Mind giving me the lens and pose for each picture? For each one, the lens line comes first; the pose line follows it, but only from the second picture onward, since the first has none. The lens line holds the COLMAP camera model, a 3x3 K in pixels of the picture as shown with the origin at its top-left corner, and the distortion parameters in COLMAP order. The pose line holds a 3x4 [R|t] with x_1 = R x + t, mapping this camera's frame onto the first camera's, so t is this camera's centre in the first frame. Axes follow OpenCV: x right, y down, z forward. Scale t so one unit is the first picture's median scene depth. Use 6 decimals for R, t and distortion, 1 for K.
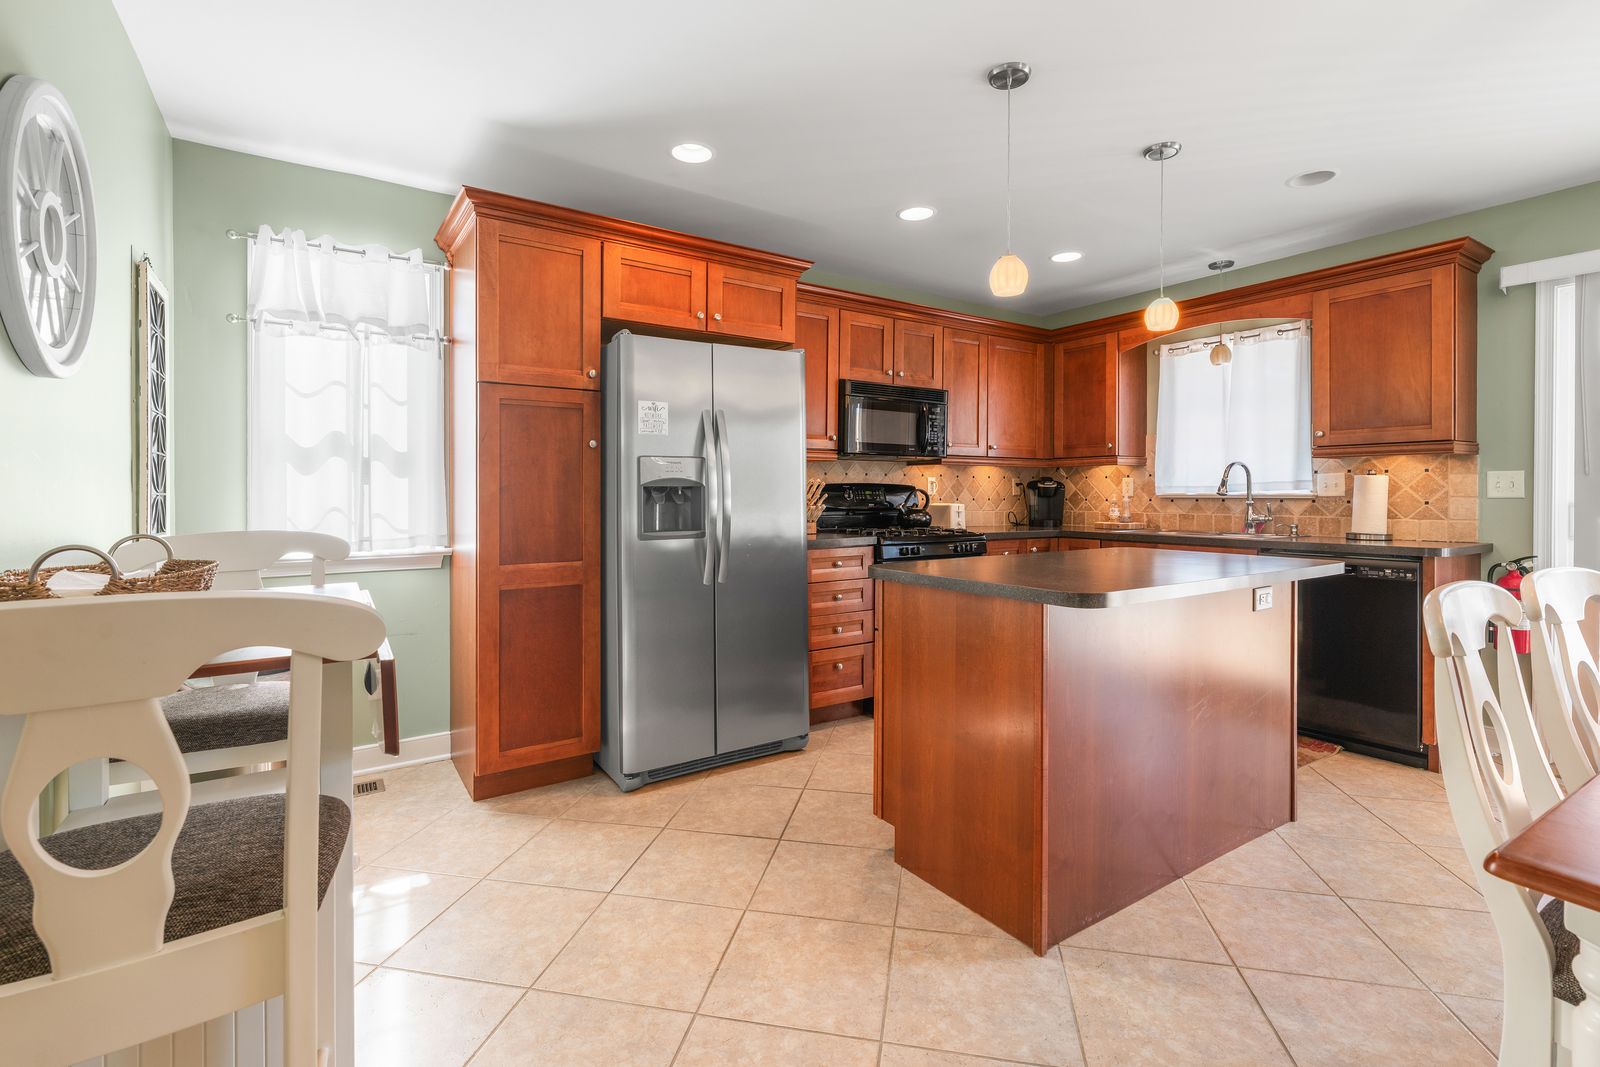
lens RADIAL K [[728.3, 0, 793.2], [0, 728.3, 500.4], [0, 0, 1]] dist [0.000007, -0.000216]
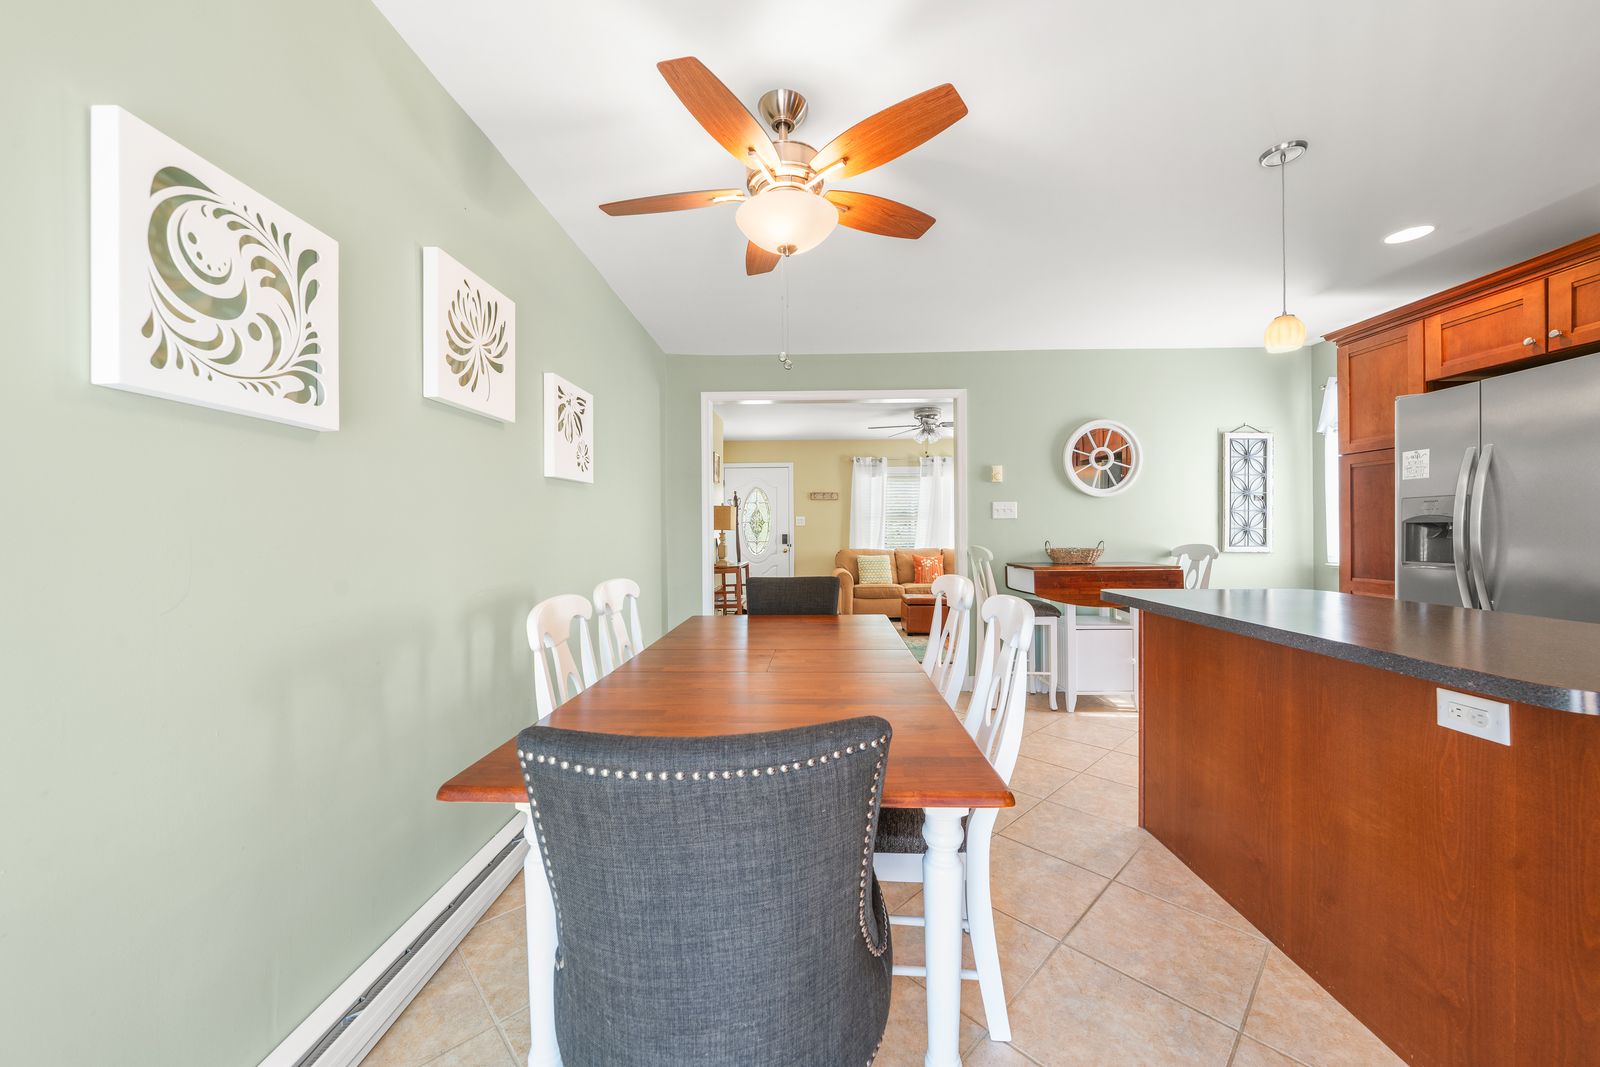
lens RADIAL K [[728.3, 0, 793.2], [0, 728.3, 500.4], [0, 0, 1]] dist [0.000007, -0.000216]
pose [[-0.567813, -0.029071, -0.822644, 1.201978], [0.001519, 0.999337, -0.036363, -0.012004], [0.823156, -0.021897, -0.567393, 0.746594]]
